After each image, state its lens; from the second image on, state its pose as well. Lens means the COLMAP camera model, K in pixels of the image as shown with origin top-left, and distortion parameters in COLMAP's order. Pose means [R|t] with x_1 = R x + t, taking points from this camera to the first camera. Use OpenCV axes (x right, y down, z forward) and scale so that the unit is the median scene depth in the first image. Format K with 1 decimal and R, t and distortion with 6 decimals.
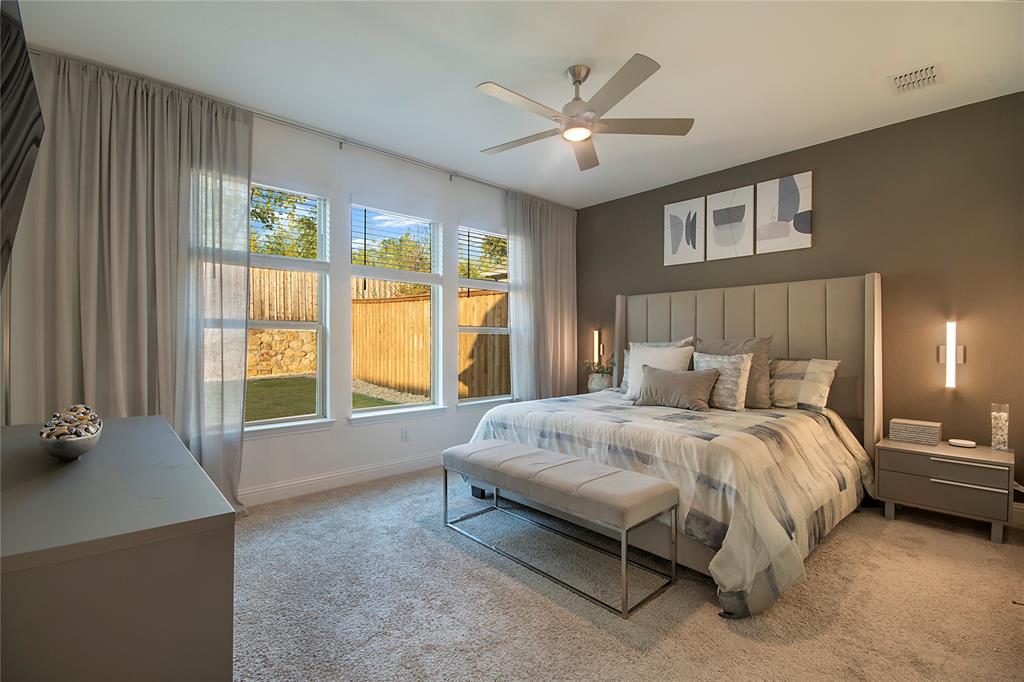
lens RADIAL K [[459.3, 0, 516.0], [0, 459.3, 344.8], [0, 0, 1]] dist [0.011001, 0.000066]
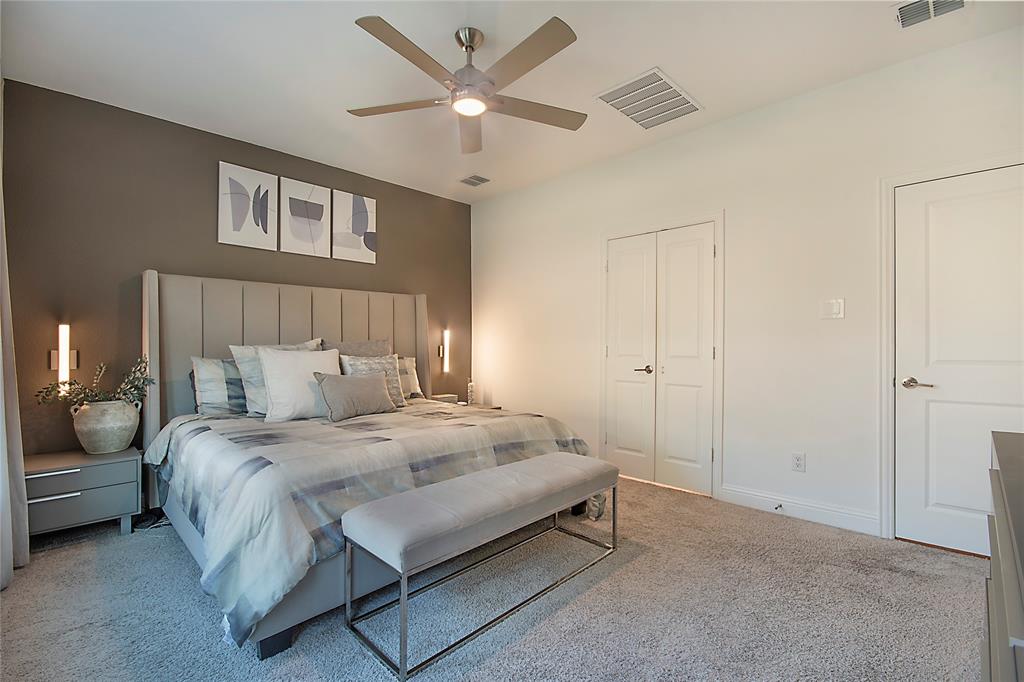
lens RADIAL K [[459.3, 0, 516.0], [0, 459.3, 344.8], [0, 0, 1]] dist [0.011001, 0.000066]
pose [[-0.048235, -0.001748, 0.998834, -0.513080], [0.014946, 0.999885, 0.002472, -0.001891], [-0.998724, 0.015048, -0.048204, 0.648583]]
